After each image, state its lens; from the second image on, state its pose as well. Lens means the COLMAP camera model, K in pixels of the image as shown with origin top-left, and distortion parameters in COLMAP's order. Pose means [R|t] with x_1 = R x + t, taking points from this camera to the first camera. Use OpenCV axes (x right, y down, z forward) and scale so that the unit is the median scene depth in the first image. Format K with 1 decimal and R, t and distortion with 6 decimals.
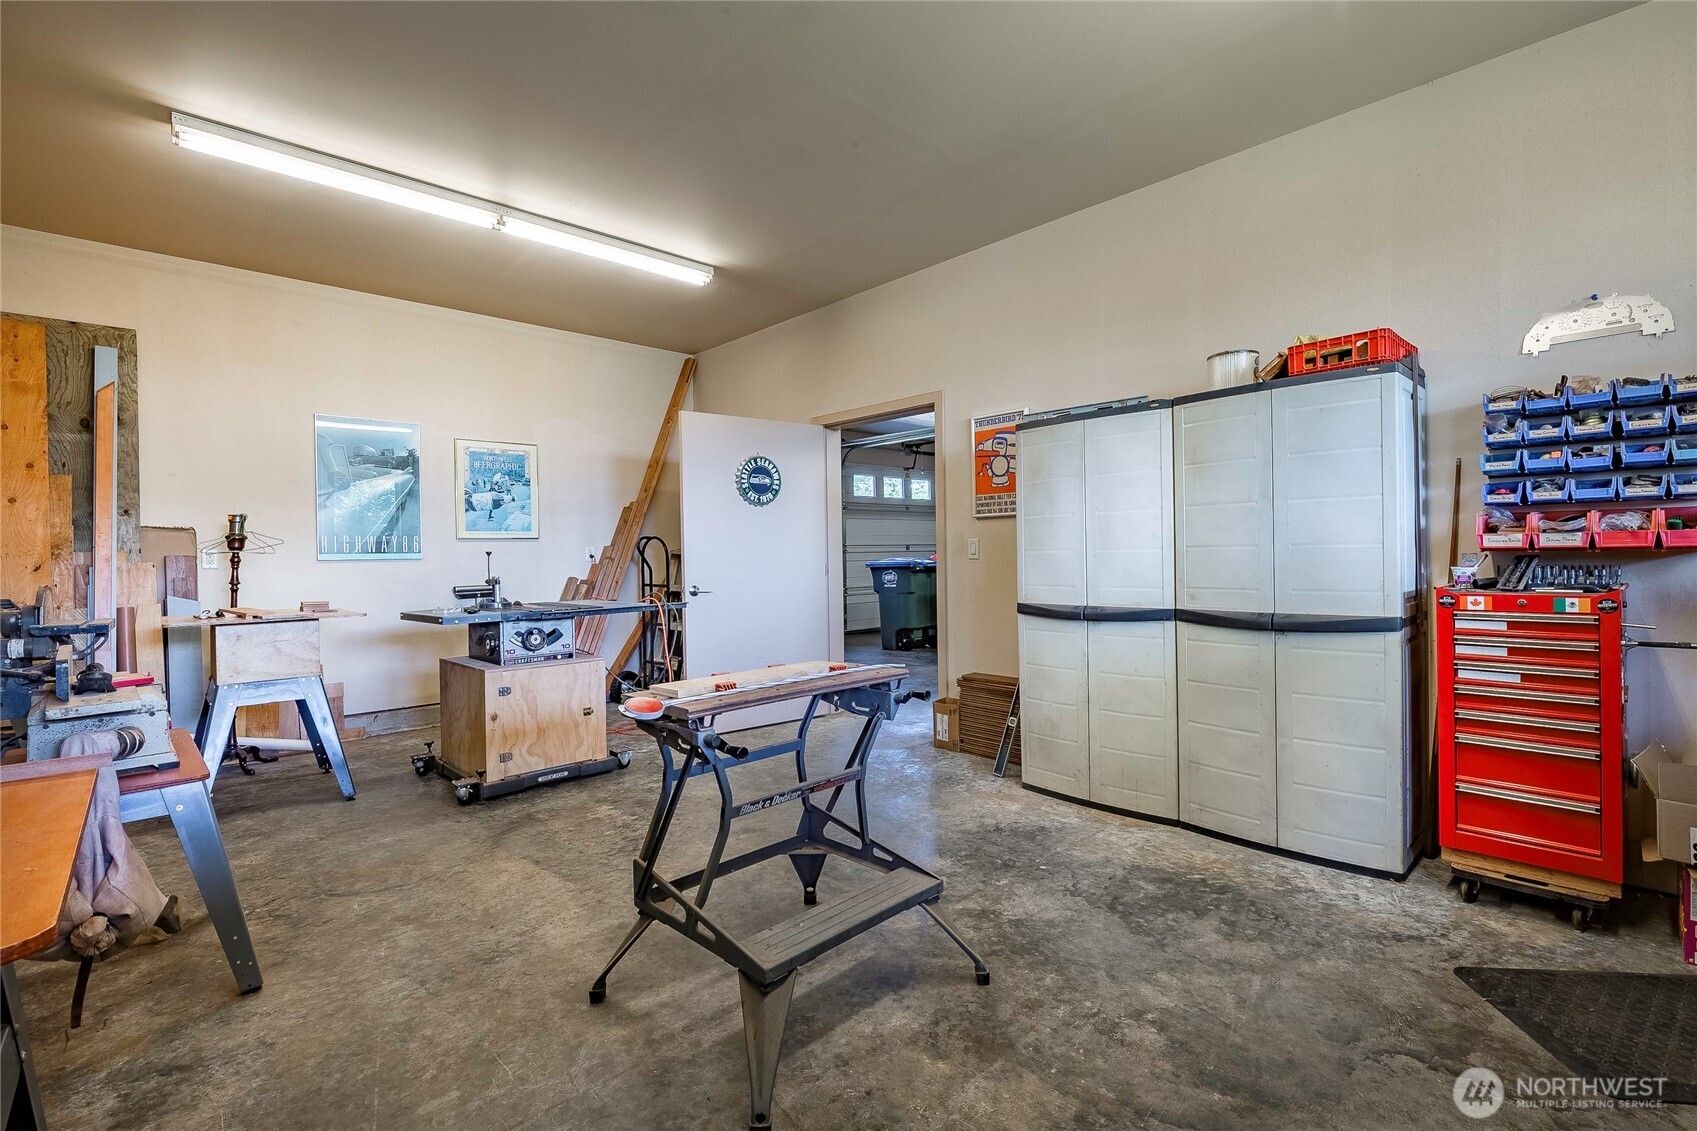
lens RADIAL K [[770.2, 0, 850.1], [0, 770.2, 555.7], [0, 0, 1]] dist [0.001973, -0.000249]
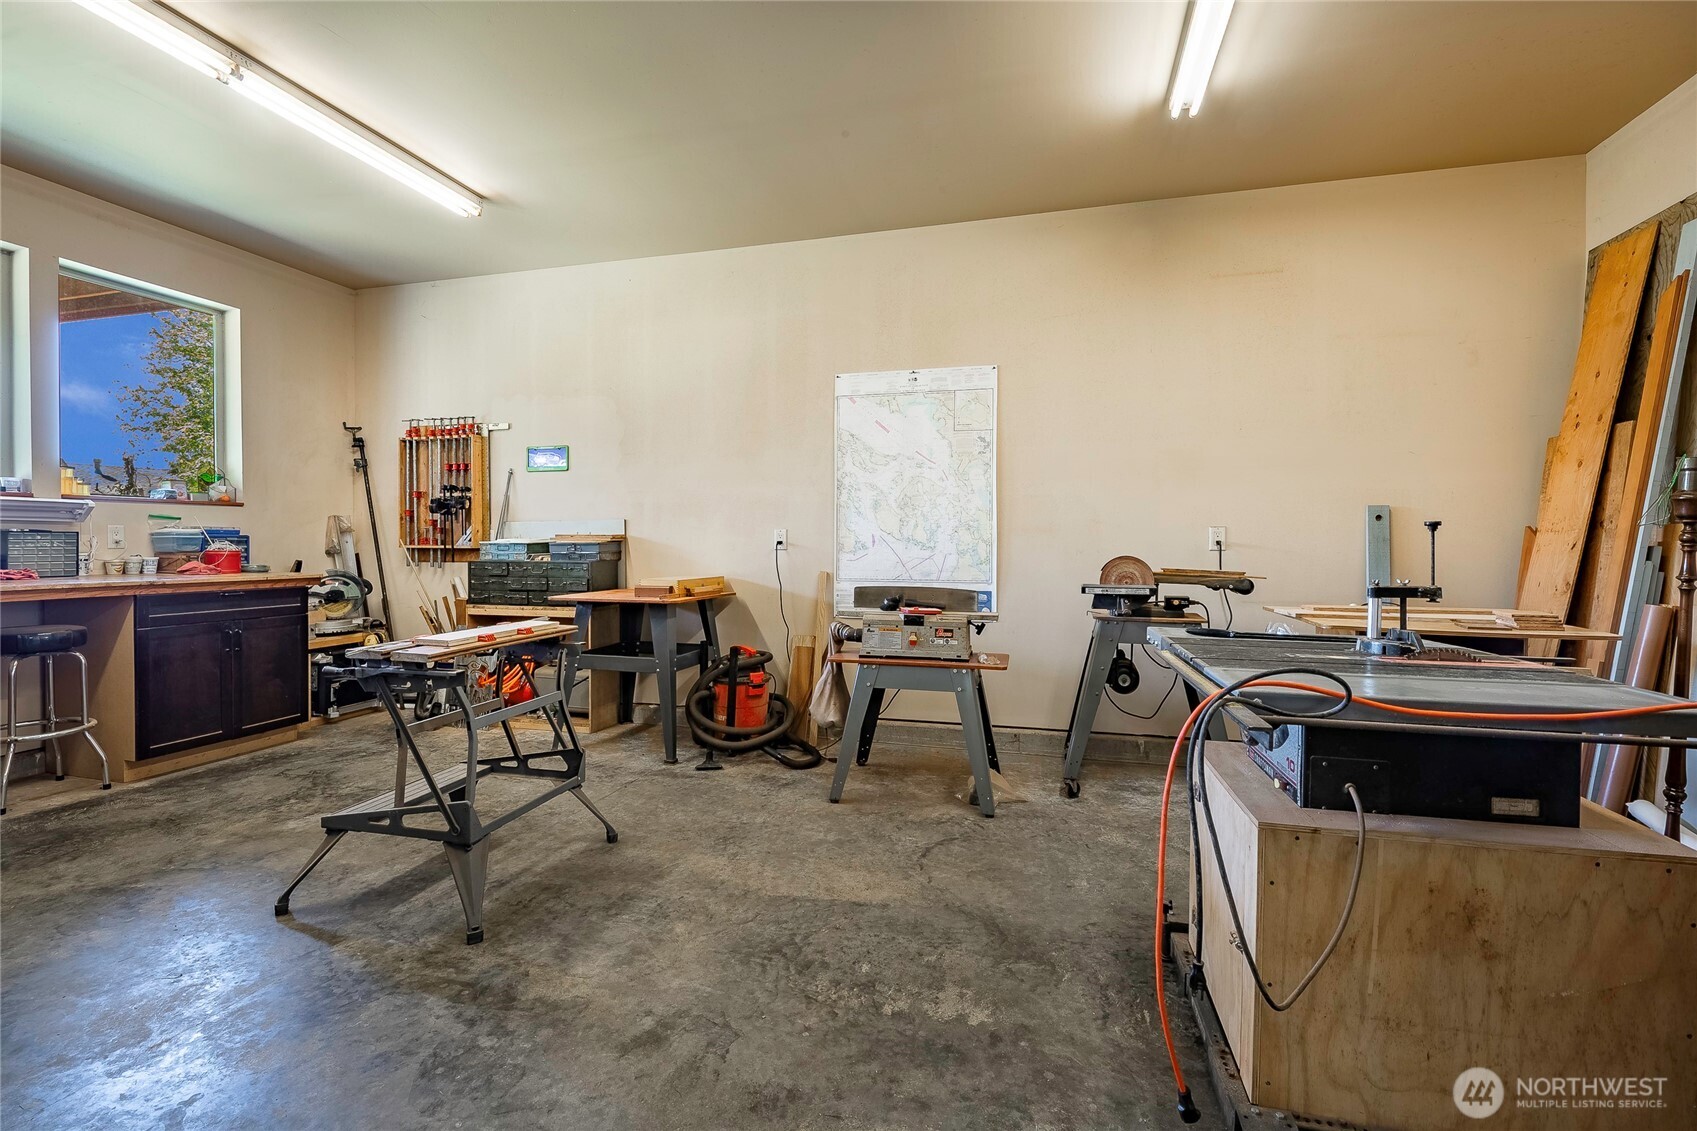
lens RADIAL K [[770.2, 0, 850.1], [0, 770.2, 555.7], [0, 0, 1]] dist [0.001973, -0.000249]
pose [[-0.851259, 0.022294, -0.524273, 0.032693], [0.009731, 0.999596, 0.026707, -0.001446], [0.524656, 0.017633, -0.851132, 1.892077]]
